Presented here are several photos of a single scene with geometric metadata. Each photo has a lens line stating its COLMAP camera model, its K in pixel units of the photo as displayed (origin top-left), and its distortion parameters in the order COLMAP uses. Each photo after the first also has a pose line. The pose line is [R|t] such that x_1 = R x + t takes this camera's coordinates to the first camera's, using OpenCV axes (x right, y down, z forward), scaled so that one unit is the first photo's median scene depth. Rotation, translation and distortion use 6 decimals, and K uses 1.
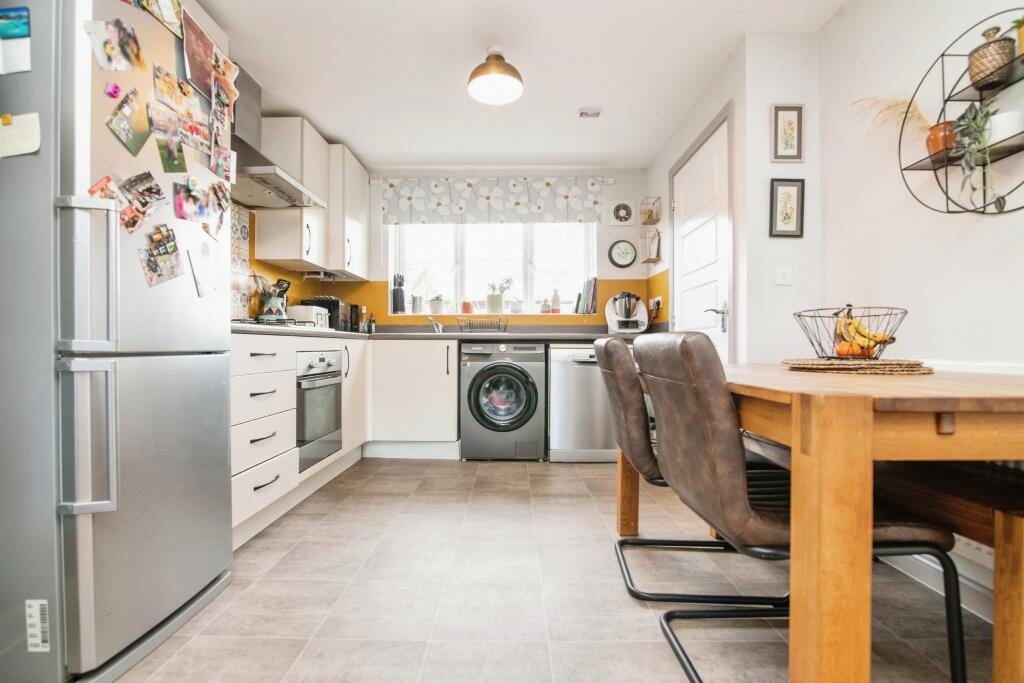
lens RADIAL K [[476.1, 0, 512.9], [0, 476.1, 360.0], [0, 0, 1]] dist [-0.017014, 0.000470]
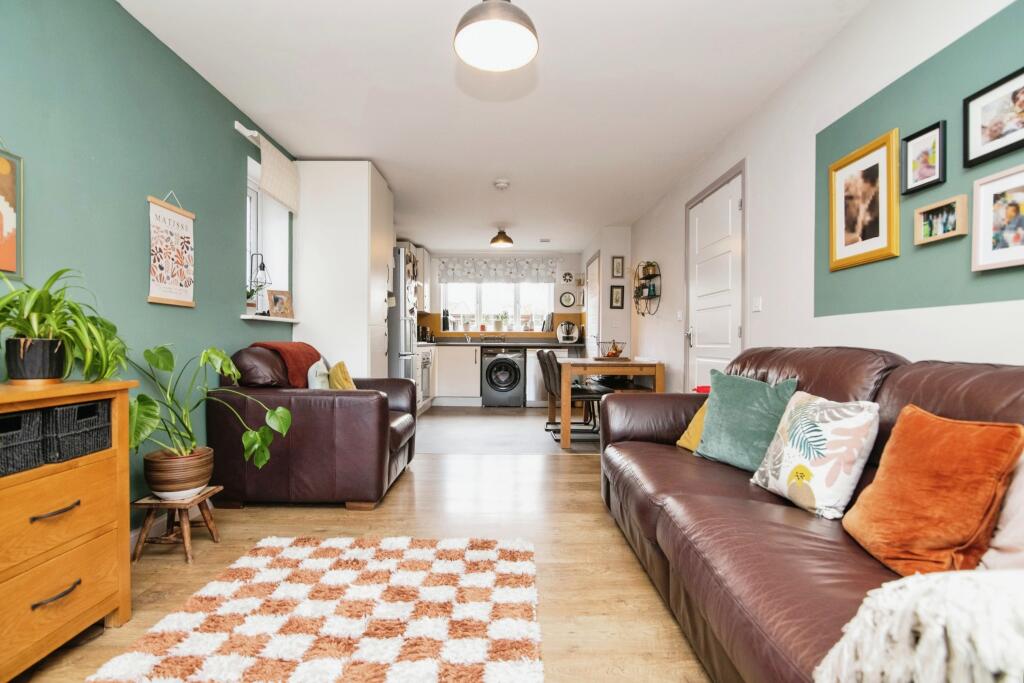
lens RADIAL K [[475.3, 0, 506.2], [0, 475.3, 340.0], [0, 0, 1]] dist [-0.018174, 0.000097]
pose [[0.999986, 0.004804, -0.002078, -0.006245], [-0.004870, 0.999449, -0.032820, -0.005724], [0.001919, 0.032829, 0.999459, -1.414296]]
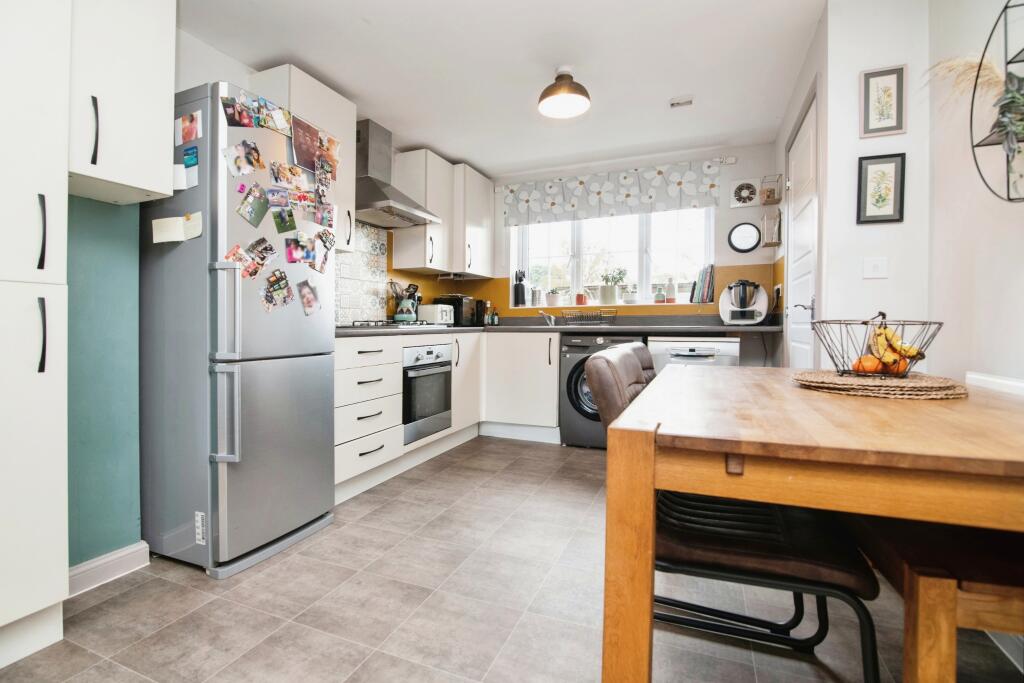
lens RADIAL K [[475.3, 0, 506.2], [0, 475.3, 340.0], [0, 0, 1]] dist [-0.018174, 0.000097]
pose [[0.925720, 0.006806, -0.378147, 0.251457], [-0.005516, 0.999975, 0.004495, -0.041951], [0.378168, -0.002075, 0.925735, -0.049154]]
